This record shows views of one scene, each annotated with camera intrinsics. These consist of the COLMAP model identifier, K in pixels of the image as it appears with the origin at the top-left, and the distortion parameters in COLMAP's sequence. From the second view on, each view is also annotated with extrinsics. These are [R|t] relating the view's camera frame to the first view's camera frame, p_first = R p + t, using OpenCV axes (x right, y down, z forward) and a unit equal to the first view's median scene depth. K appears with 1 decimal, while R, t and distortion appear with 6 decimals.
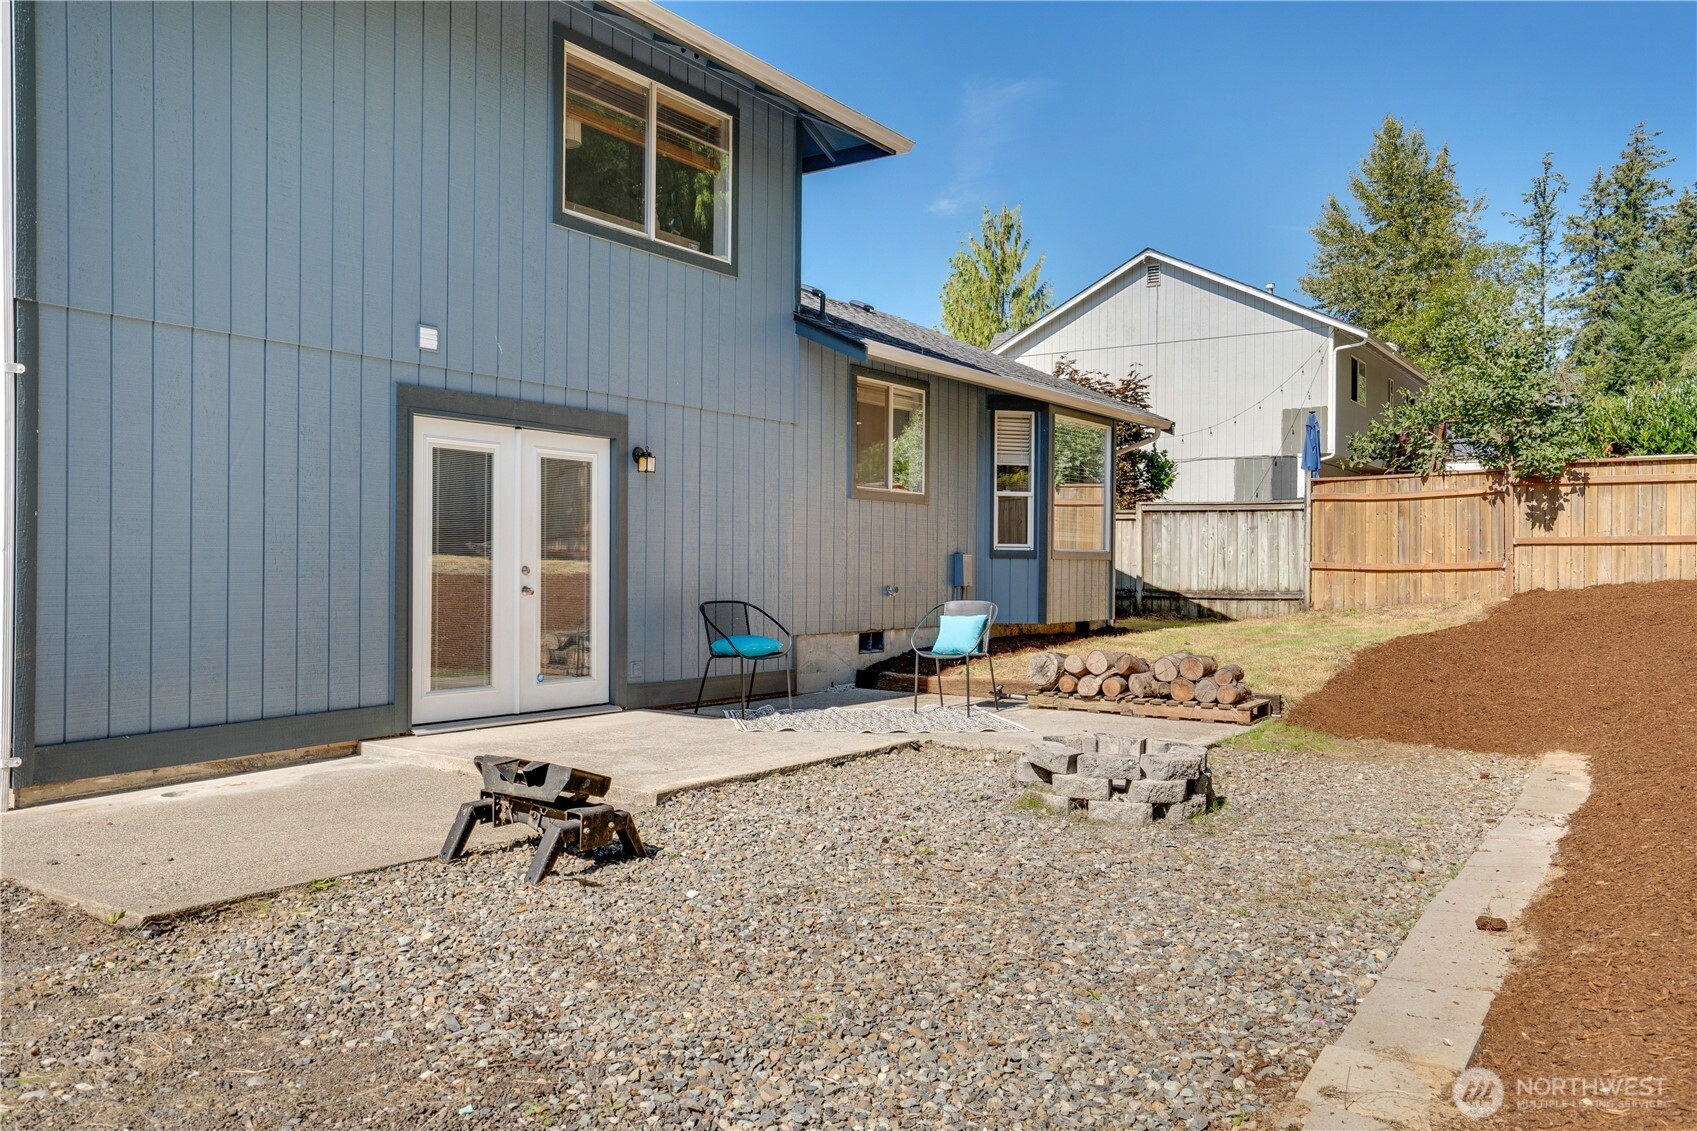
lens RADIAL K [[1278.4, 0, 835.0], [0, 1278.4, 555.9], [0, 0, 1]] dist [0.009077, 0.002243]
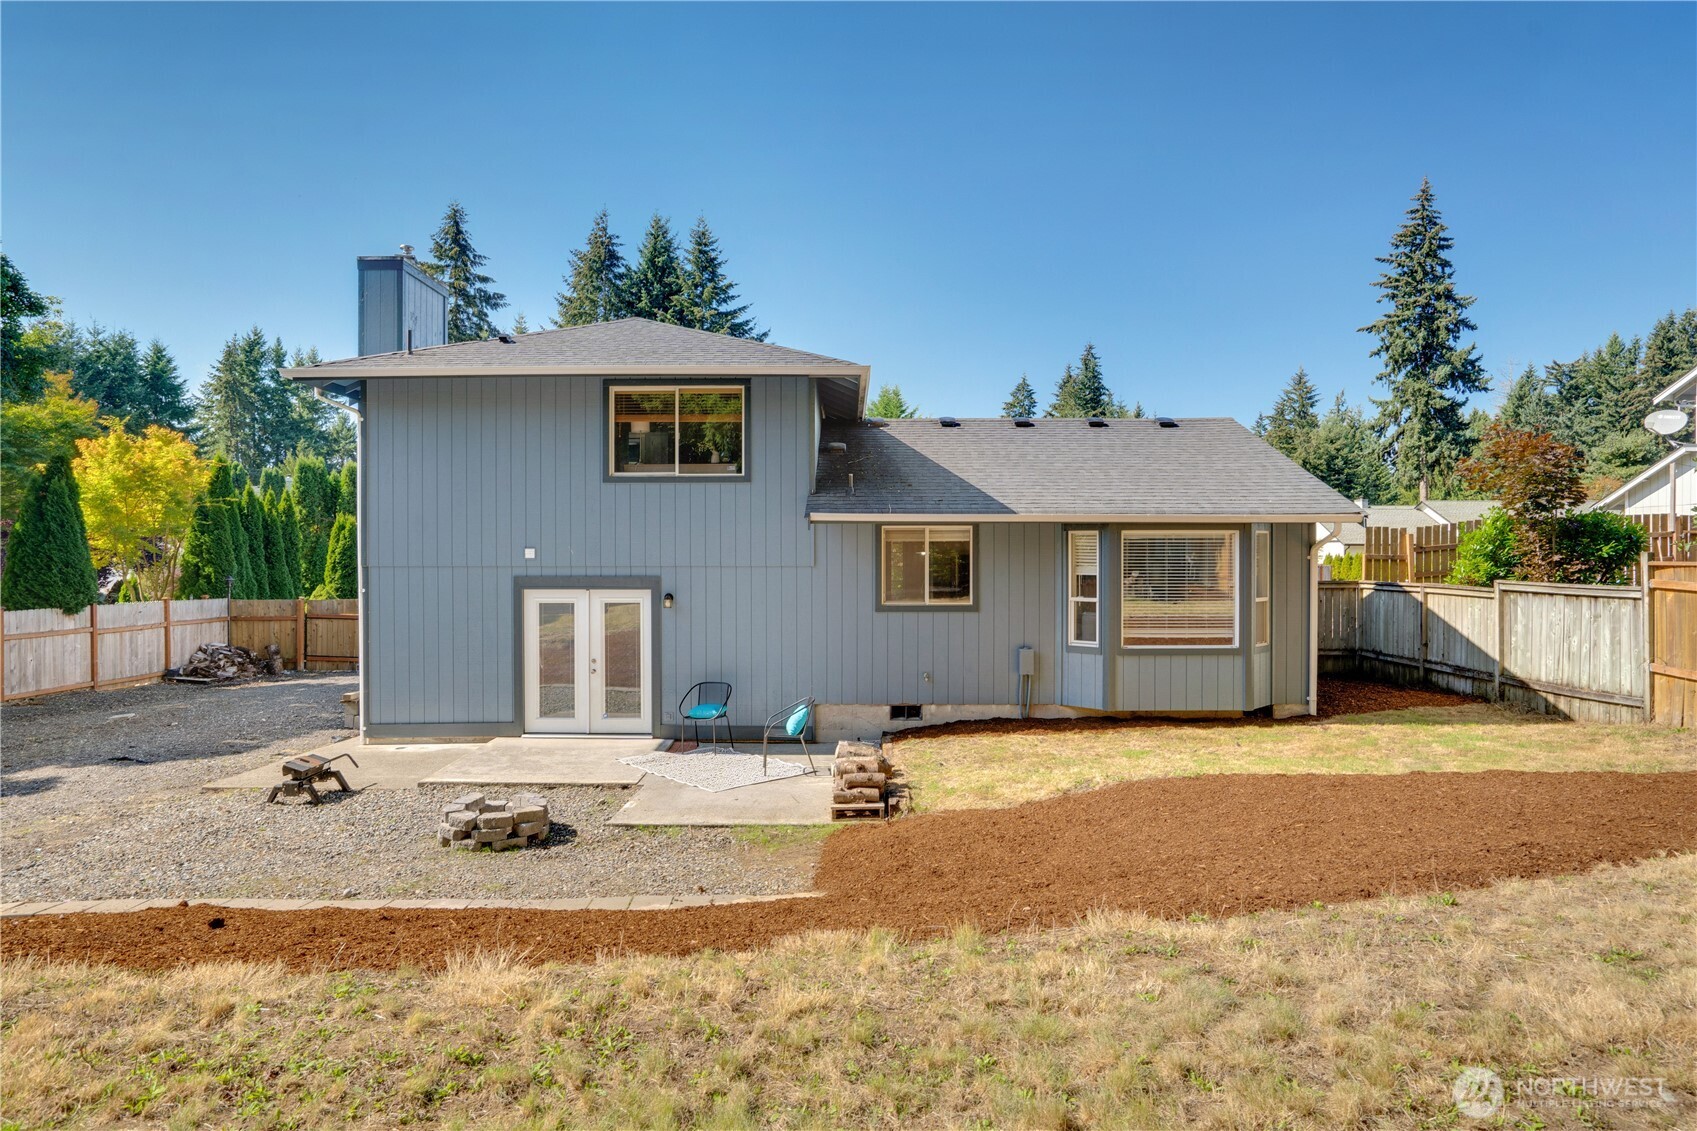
lens RADIAL K [[962.8, 0, 844.9], [0, 962.8, 559.7], [0, 0, 1]] dist [-0.026337, 0.009869]
pose [[0.560199, -0.004394, -0.828346, 0.887504], [0.014408, 0.999886, 0.004440, -0.108117], [0.828233, -0.014422, 0.560199, 0.364529]]
